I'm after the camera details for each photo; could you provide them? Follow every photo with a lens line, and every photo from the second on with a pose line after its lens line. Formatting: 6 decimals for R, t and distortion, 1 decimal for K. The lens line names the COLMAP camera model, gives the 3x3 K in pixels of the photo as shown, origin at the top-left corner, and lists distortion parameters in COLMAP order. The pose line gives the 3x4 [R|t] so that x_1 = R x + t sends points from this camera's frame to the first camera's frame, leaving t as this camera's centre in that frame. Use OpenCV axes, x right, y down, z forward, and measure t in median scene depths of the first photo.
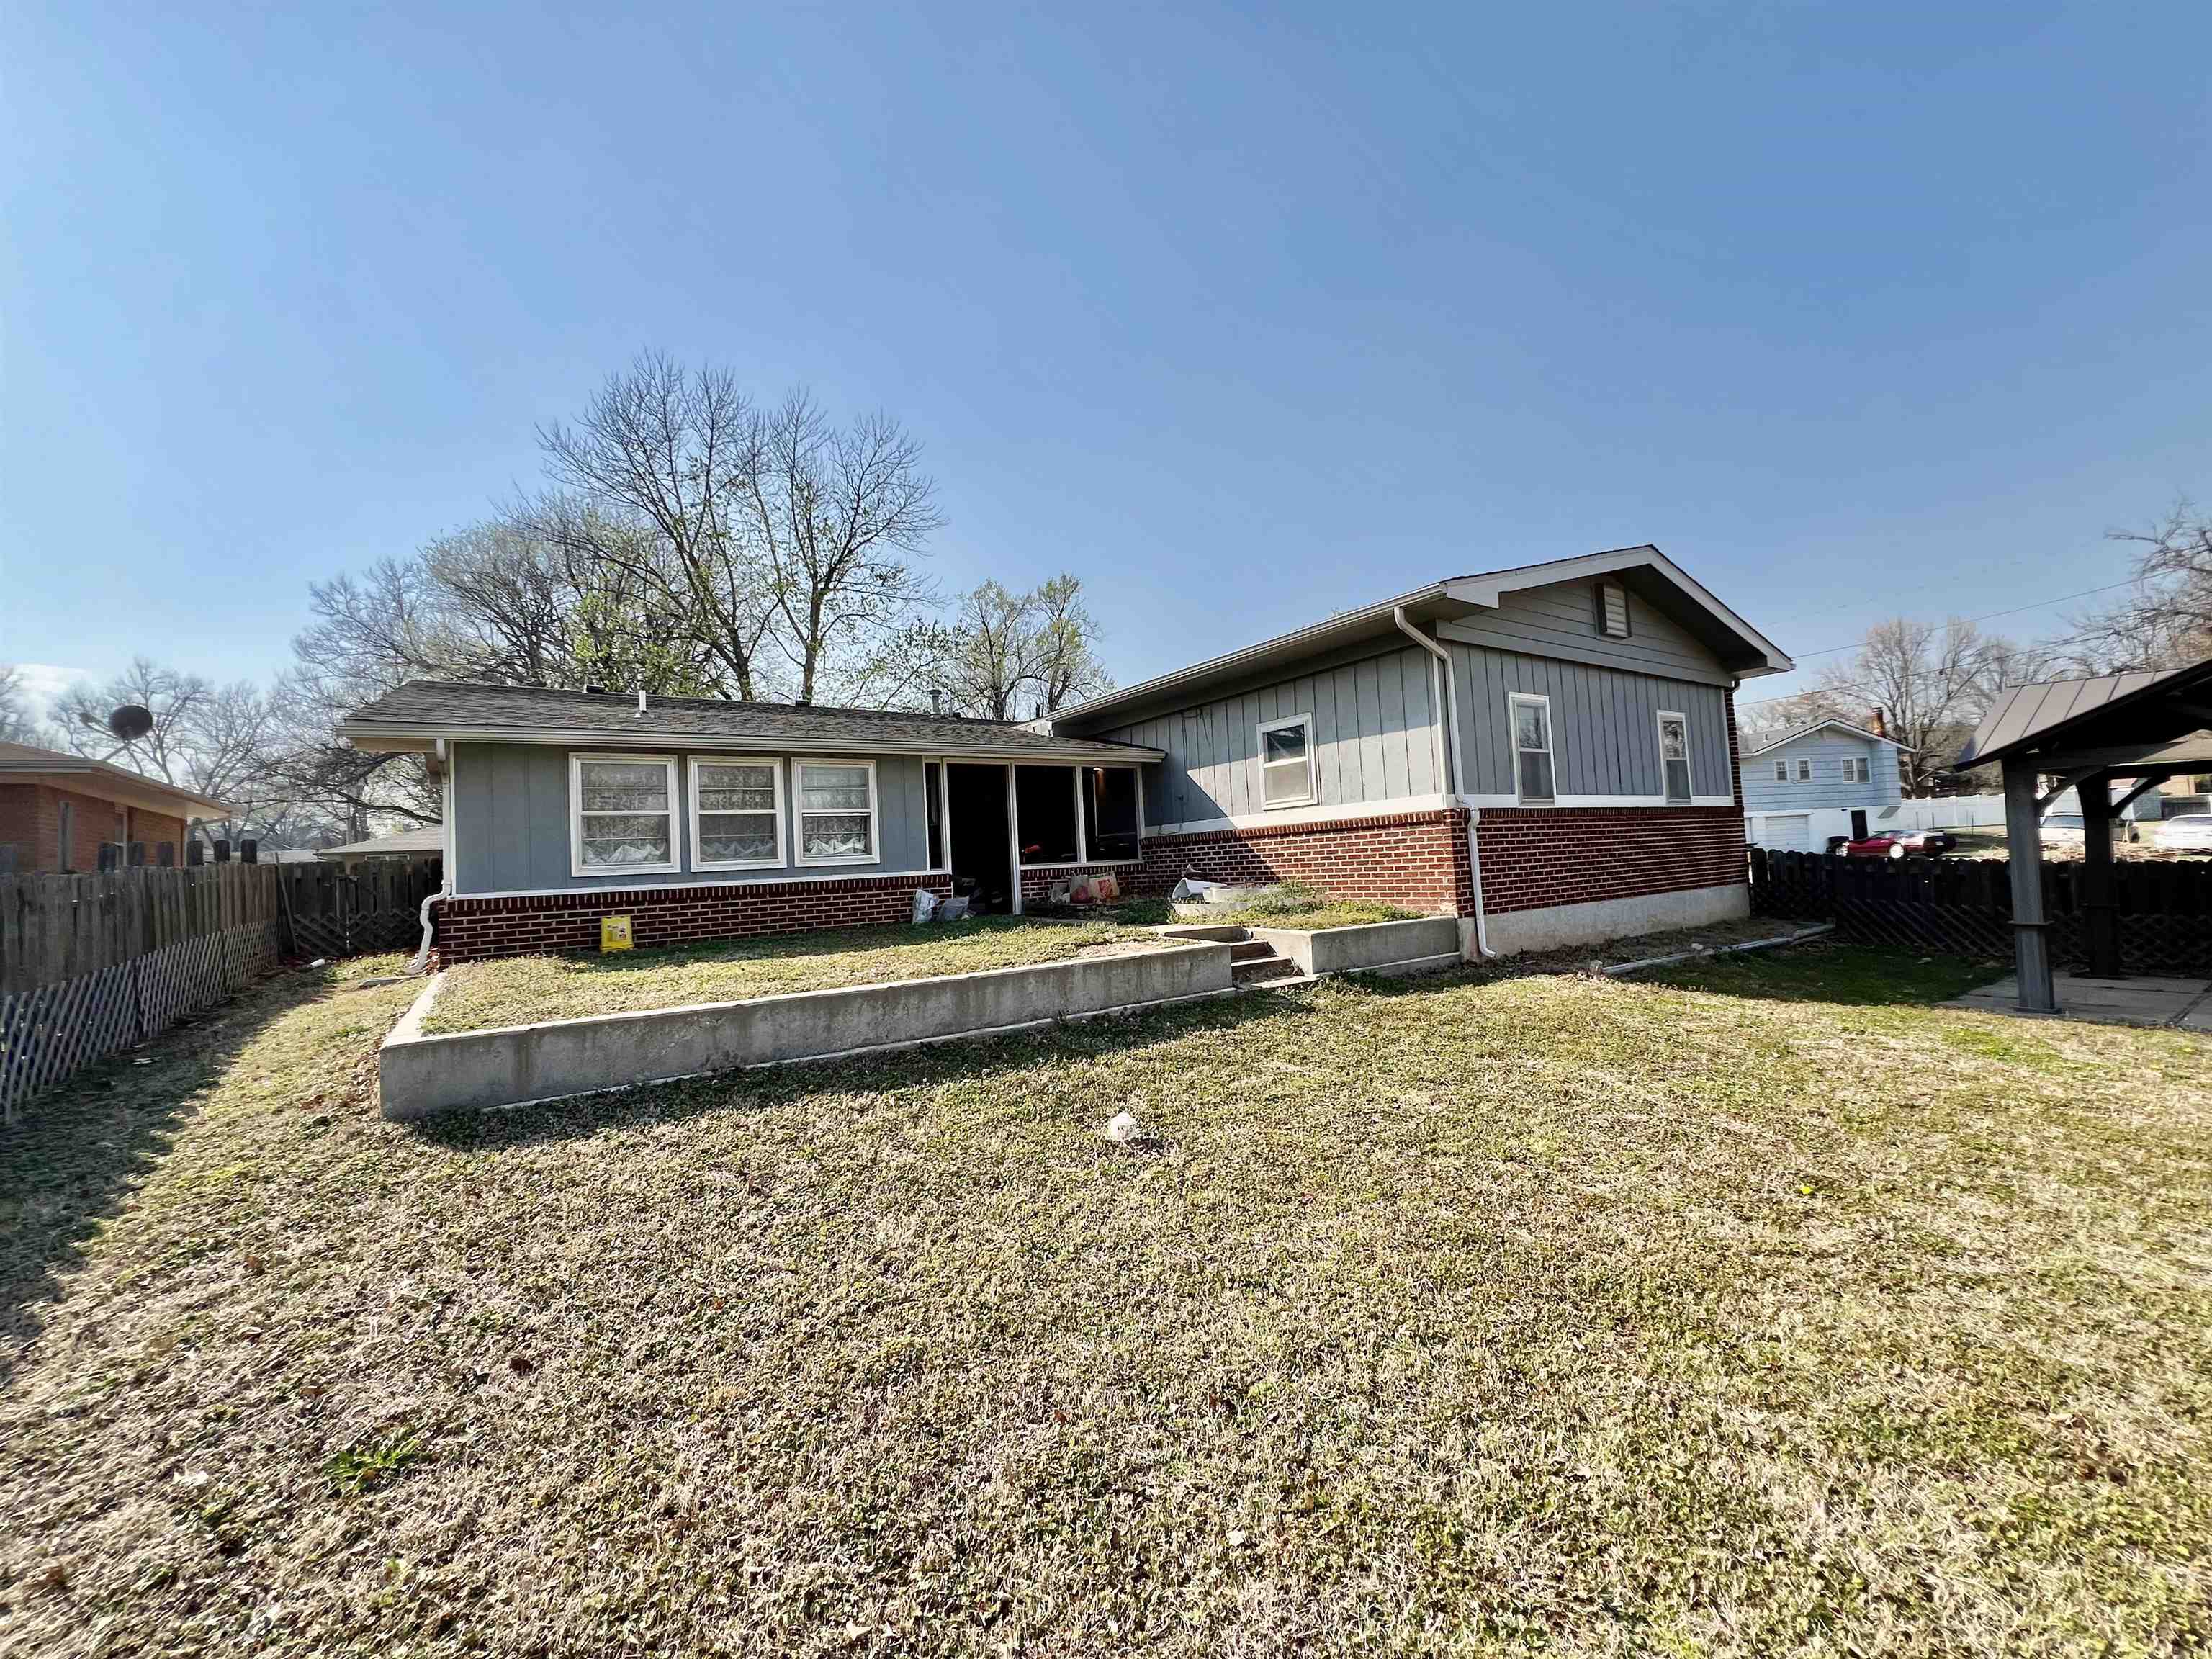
lens RADIAL K [[883.7, 0, 1106.0], [0, 883.7, 829.5], [0, 0, 1]] dist [-0.000955, -0.000013]
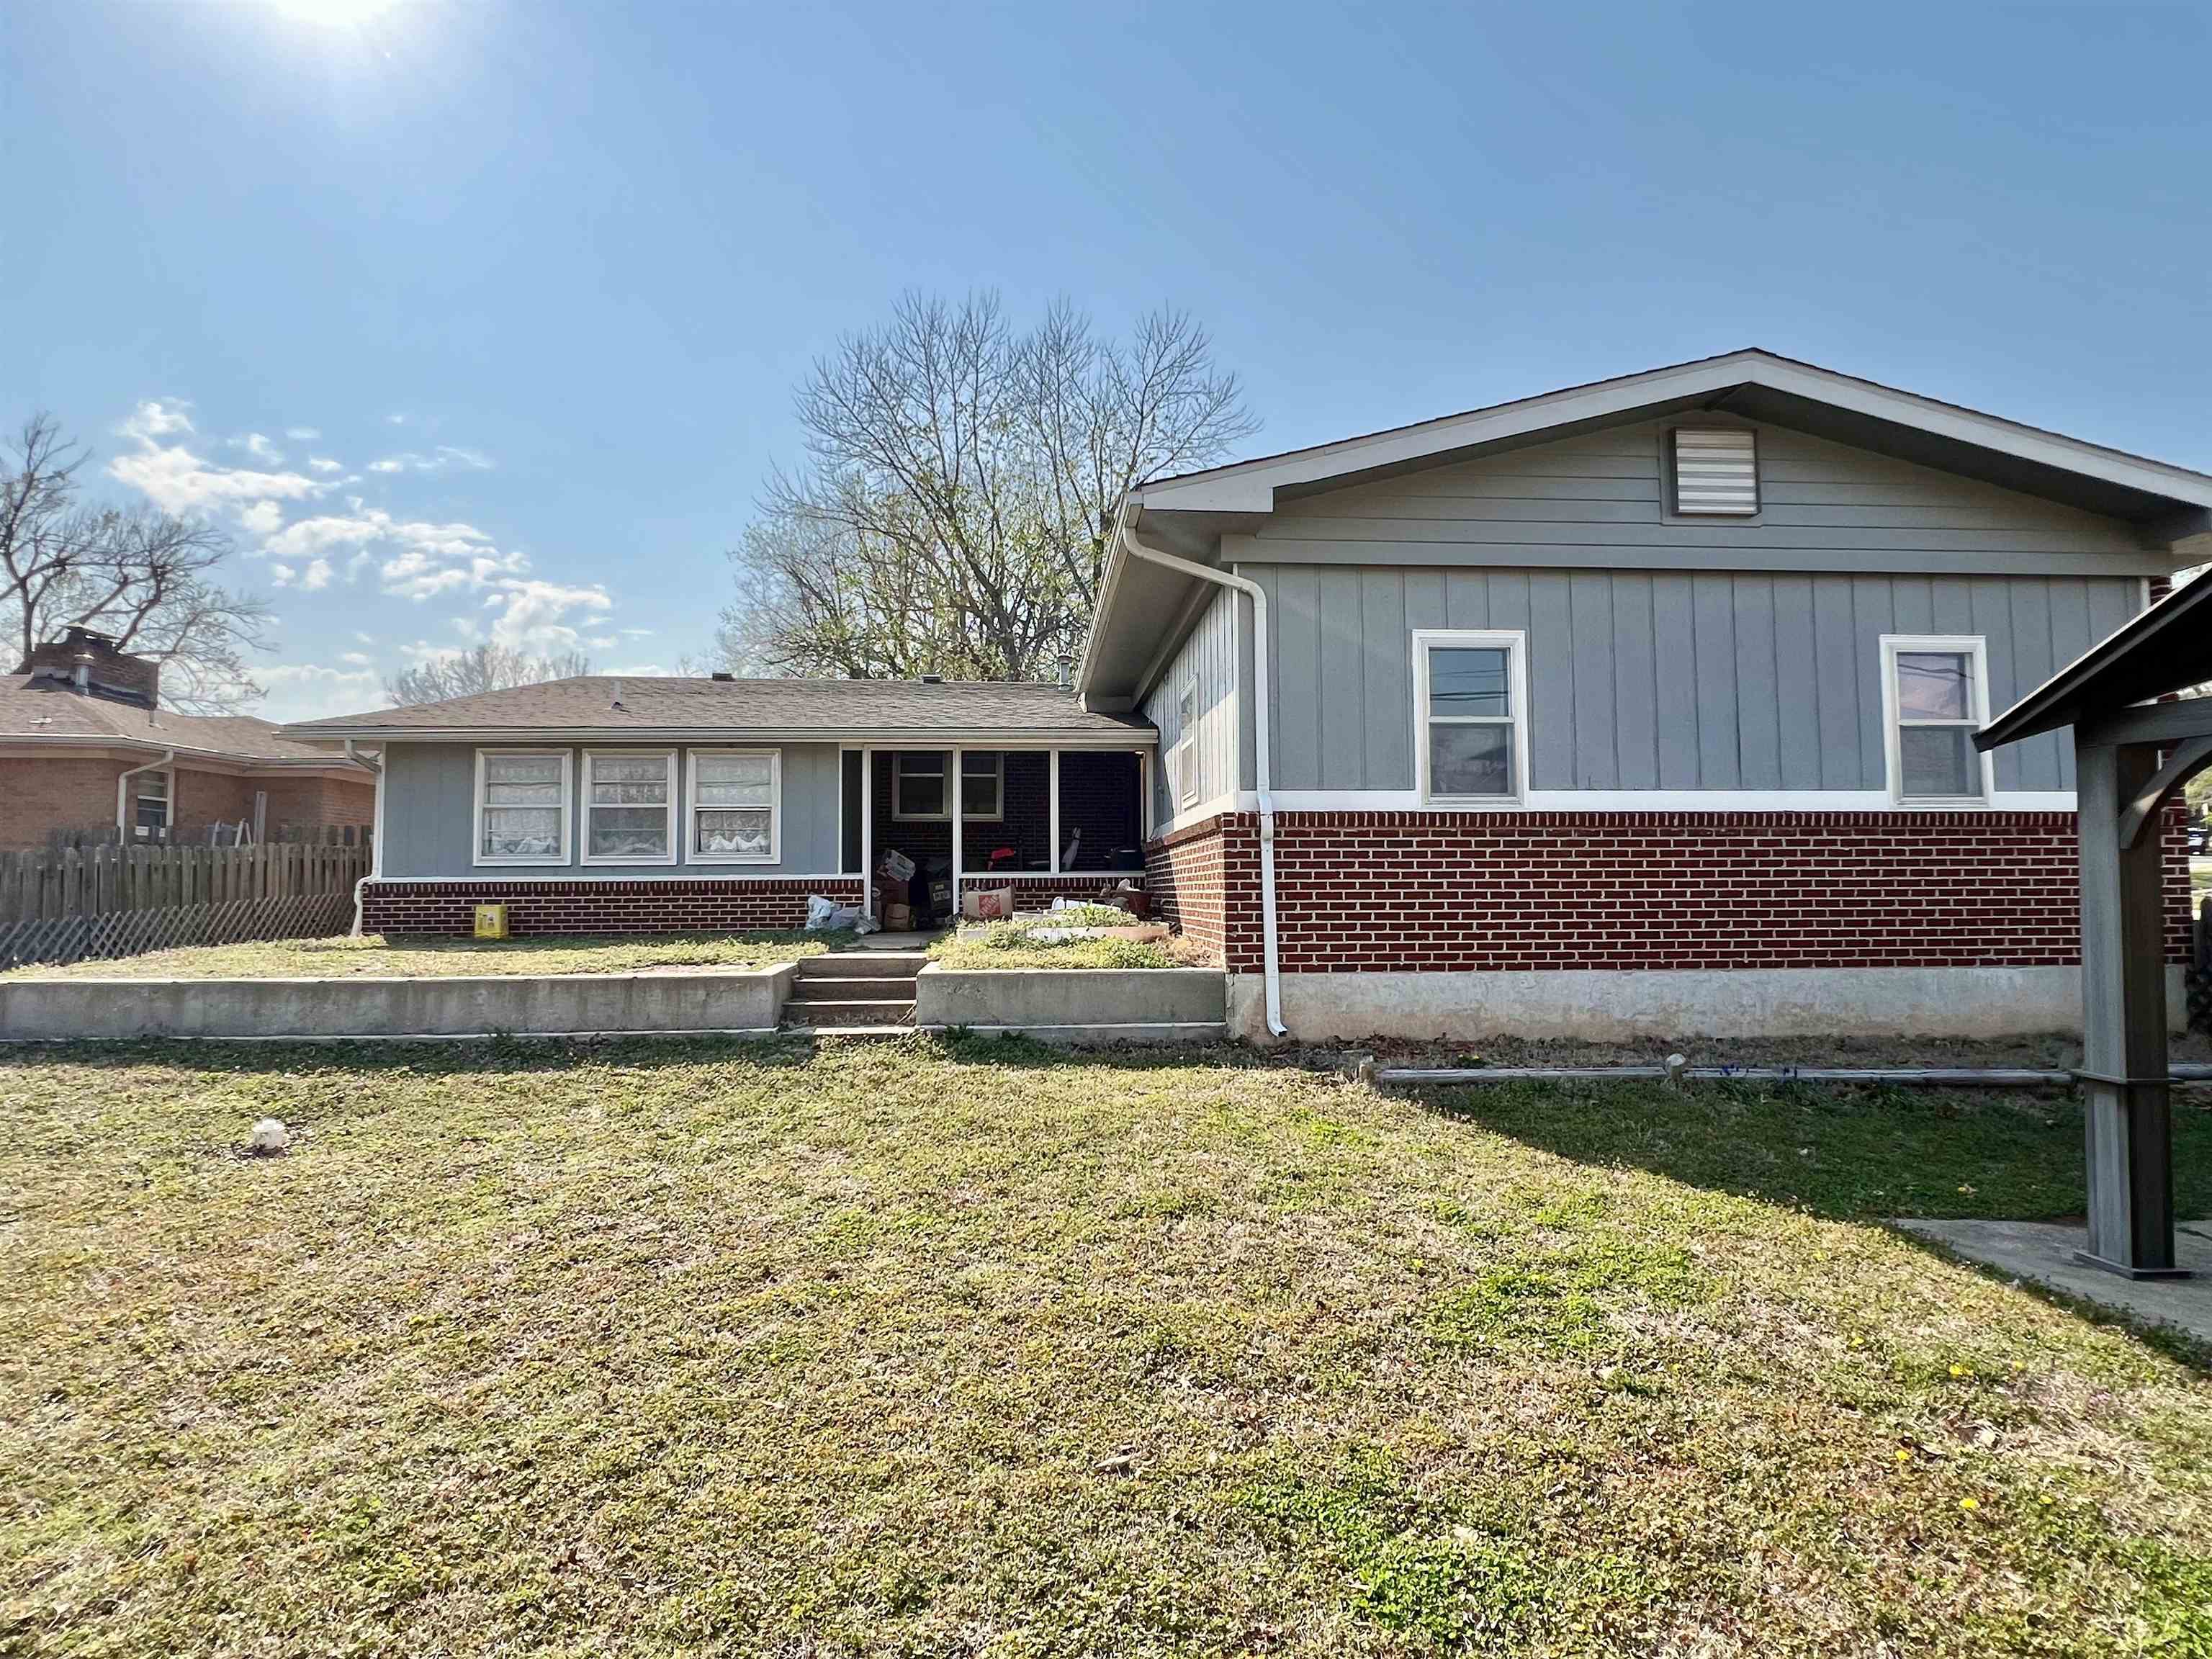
lens RADIAL K [[1161.3, 0, 1106.0], [0, 1161.3, 829.5], [0, 0, 1]] dist [0.004557, 0.000606]
pose [[0.863985, 0.020198, -0.503112, 0.696443], [-0.017277, 0.999796, 0.010469, -0.016582], [0.503221, -0.000353, 0.864158, 0.162098]]
